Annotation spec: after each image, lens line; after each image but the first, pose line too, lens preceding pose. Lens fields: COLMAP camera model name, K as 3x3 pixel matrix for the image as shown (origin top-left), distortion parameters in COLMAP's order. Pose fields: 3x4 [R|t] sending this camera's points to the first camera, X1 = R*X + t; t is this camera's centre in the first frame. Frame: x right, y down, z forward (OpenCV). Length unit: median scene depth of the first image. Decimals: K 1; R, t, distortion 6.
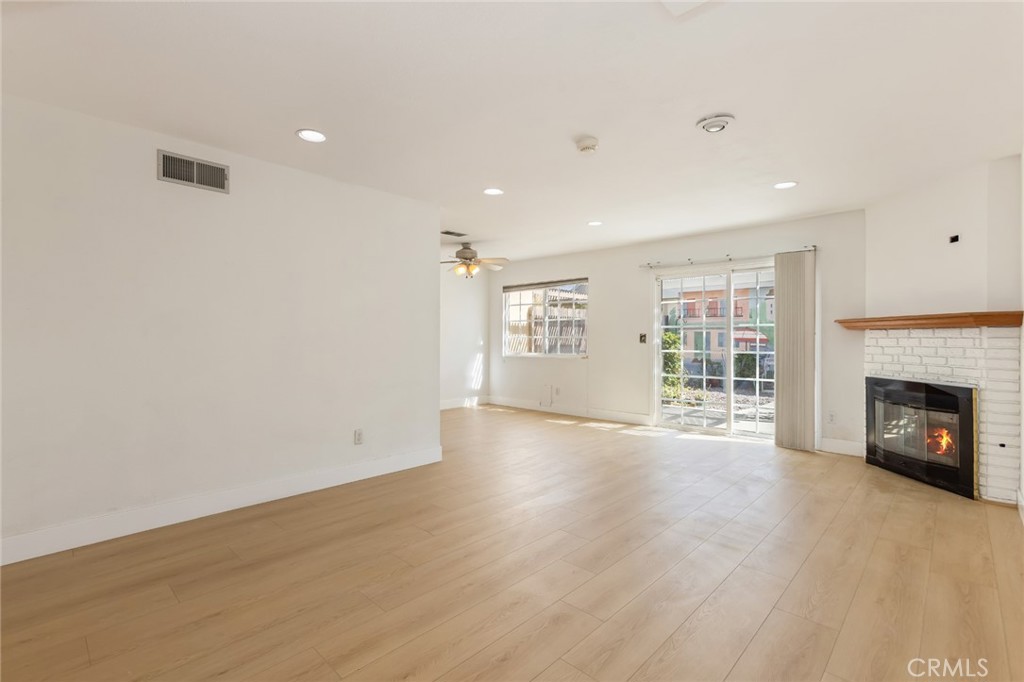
lens RADIAL K [[468.2, 0, 510.3], [0, 468.2, 338.7], [0, 0, 1]] dist [-0.002443, 0.009953]
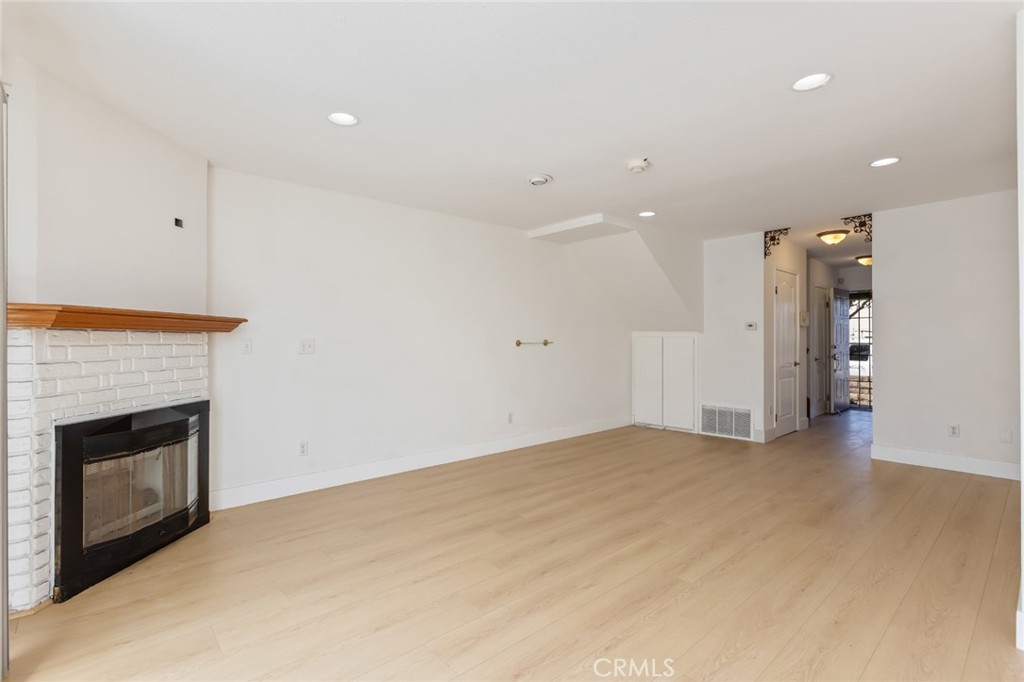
lens RADIAL K [[478.0, 0, 511.0], [0, 478.0, 338.0], [0, 0, 1]] dist [-0.019042, 0.009294]
pose [[-0.996691, 0.006787, 0.081001, 0.234213], [0.006385, 0.999966, -0.005211, -0.004045], [-0.081033, -0.004676, -0.996700, 1.346610]]
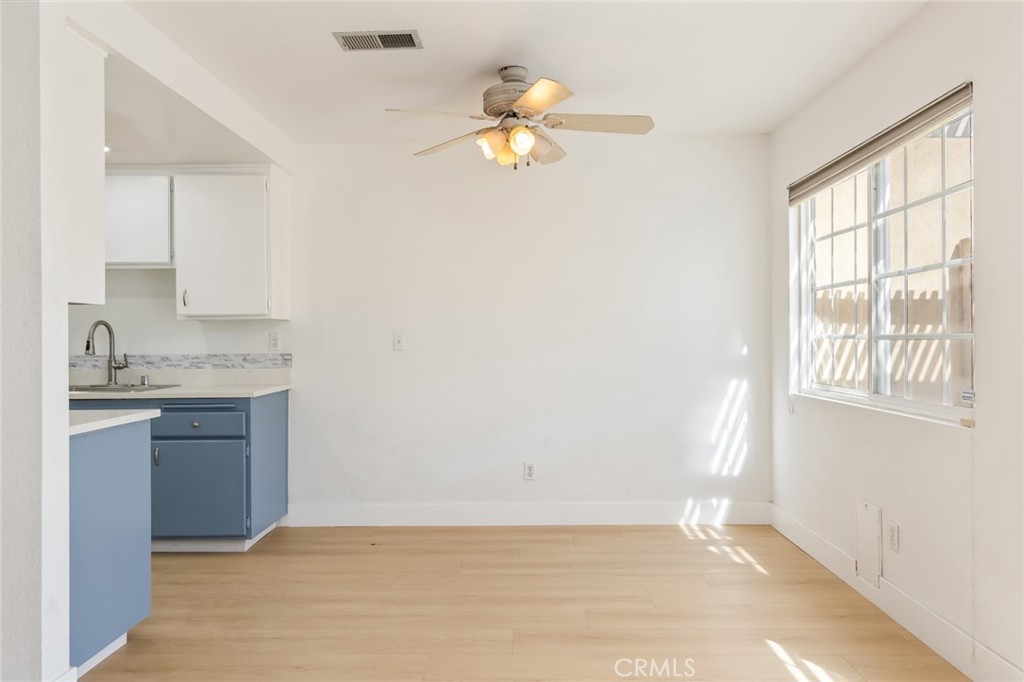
lens RADIAL K [[733.5, 0, 510.7], [0, 733.5, 336.7], [0, 0, 1]] dist [0.010309, 0.003926]
pose [[0.672207, -0.008282, -0.740317, 0.405459], [0.006101, 0.999965, -0.005647, -0.002557], [0.740338, -0.000721, 0.672234, 0.841456]]
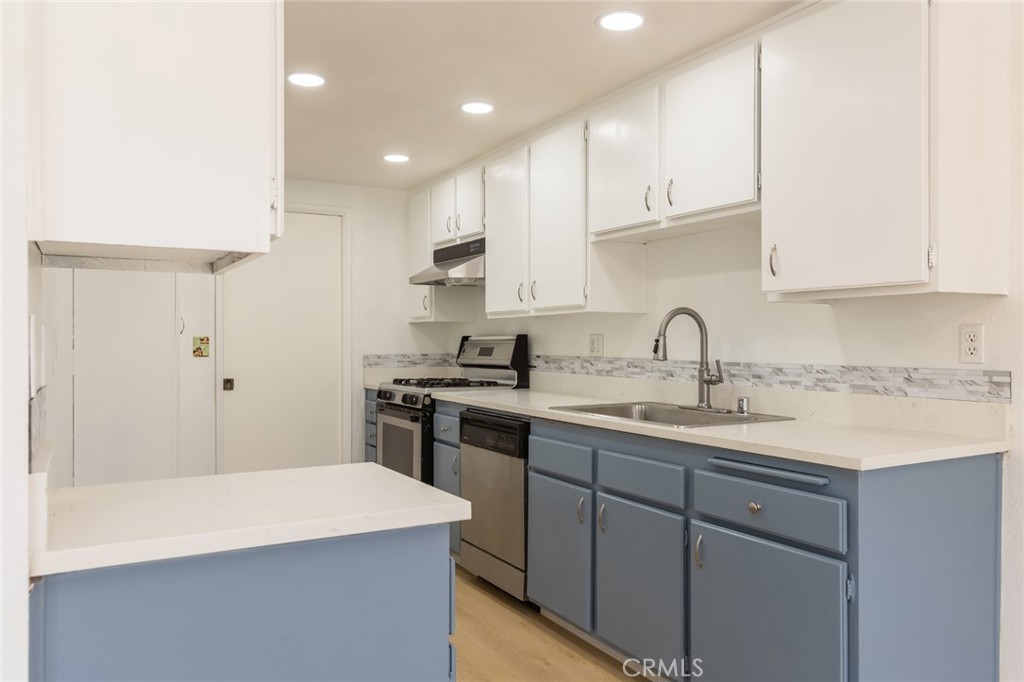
lens RADIAL K [[752.8, 0, 512.0], [0, 752.8, 341.0], [0, 0, 1]] dist [0.006378, 0.007488]
pose [[-0.295520, -0.001377, -0.955335, -0.007081], [-0.004383, 0.999990, -0.000086, -0.003662], [0.955326, 0.004162, -0.295524, 1.135034]]
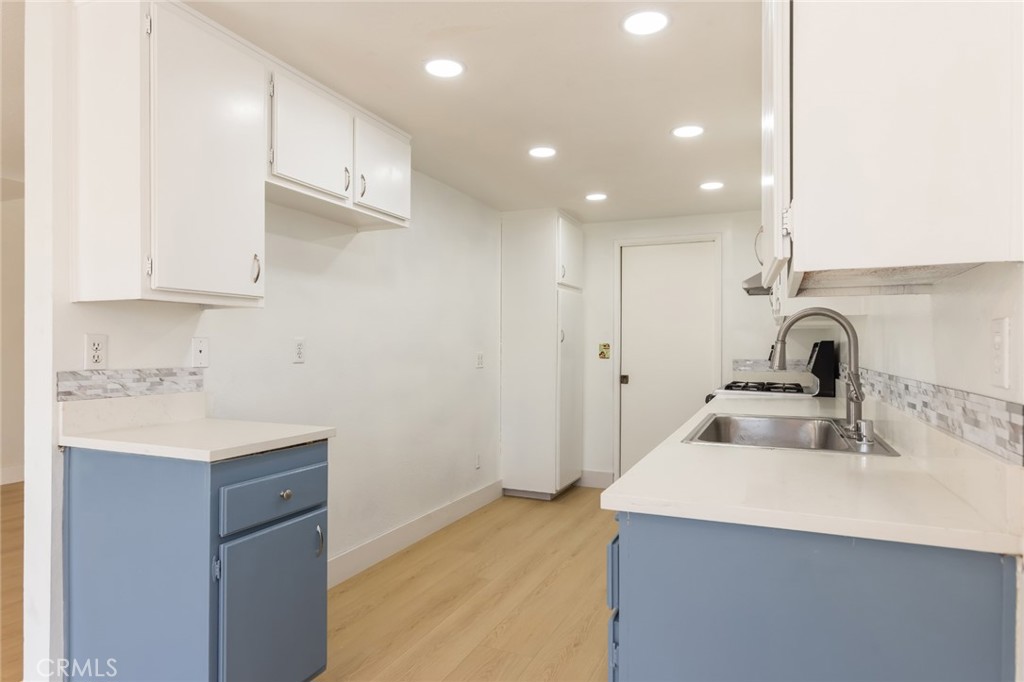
lens RADIAL K [[592.7, 0, 514.5], [0, 592.7, 345.6], [0, 0, 1]] dist [-0.000896, 0.000545]
pose [[-0.941150, -0.004823, -0.337954, -0.307037], [-0.005584, 0.999984, 0.001279, -0.004984], [0.337942, 0.003091, -0.941162, 1.402125]]
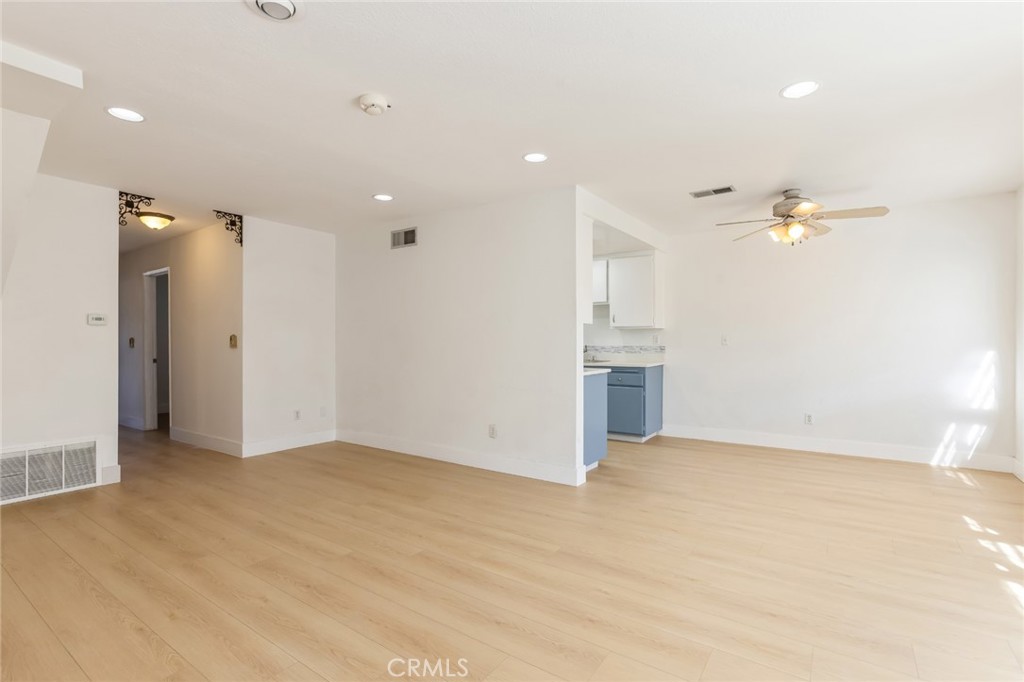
lens RADIAL K [[482.9, 0, 504.9], [0, 482.9, 340.8], [0, 0, 1]] dist [-0.026438, 0.015499]
pose [[0.145517, -0.000873, -0.989355, 0.646089], [-0.000780, 0.999999, -0.000997, 0.000556], [0.989355, 0.000916, 0.145517, 0.697640]]
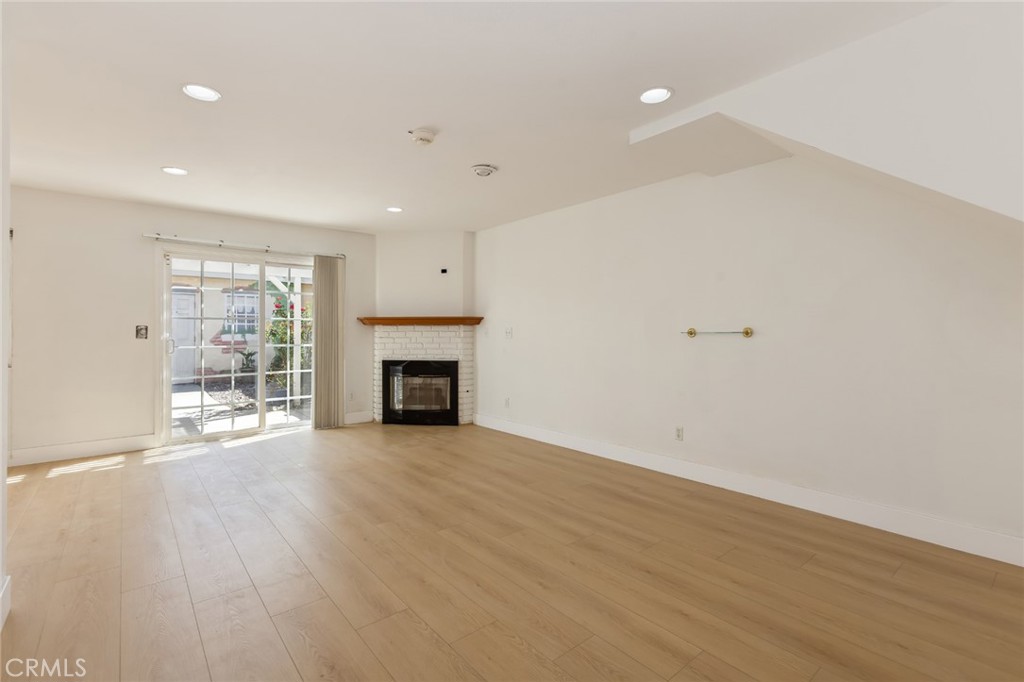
lens RADIAL K [[470.6, 0, 506.2], [0, 470.6, 328.2], [0, 0, 1]] dist [-0.020846, 0.019856]
pose [[0.122207, 0.006070, 0.992486, -0.501060], [0.002497, 0.999976, -0.006424, -0.001164], [-0.992502, 0.003263, 0.122189, 0.446261]]
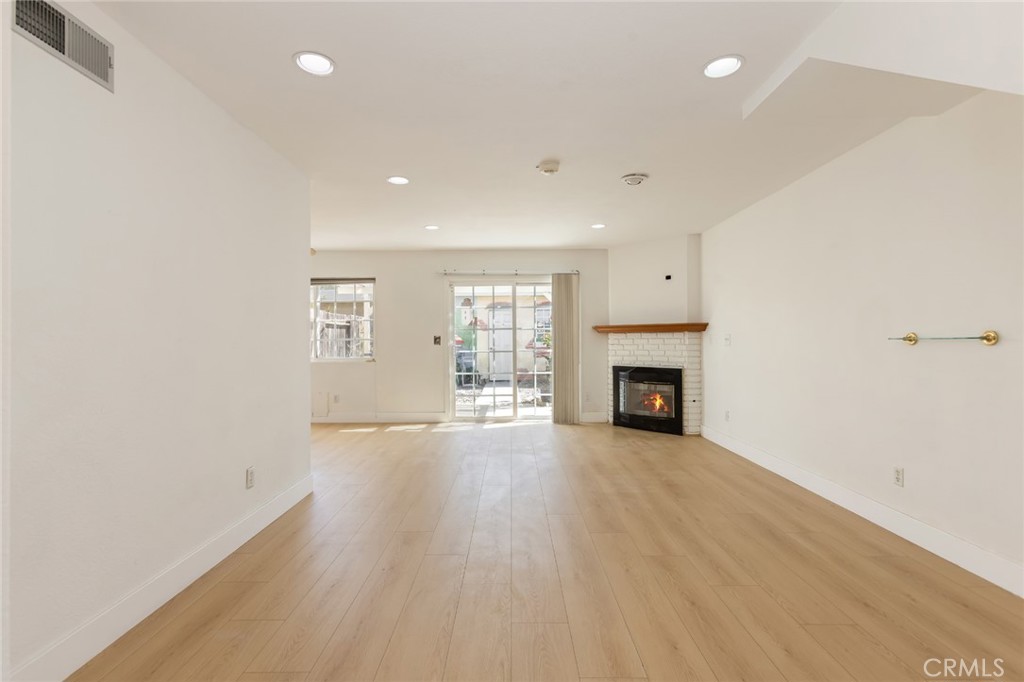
lens RADIAL K [[468.2, 0, 510.3], [0, 468.2, 338.7], [0, 0, 1]] dist [-0.002443, 0.009953]
pose [[0.725236, -0.002890, 0.688495, -0.428141], [0.006902, 0.999971, -0.003072, 0.000183], [-0.688466, 0.006980, 0.725235, 0.159310]]
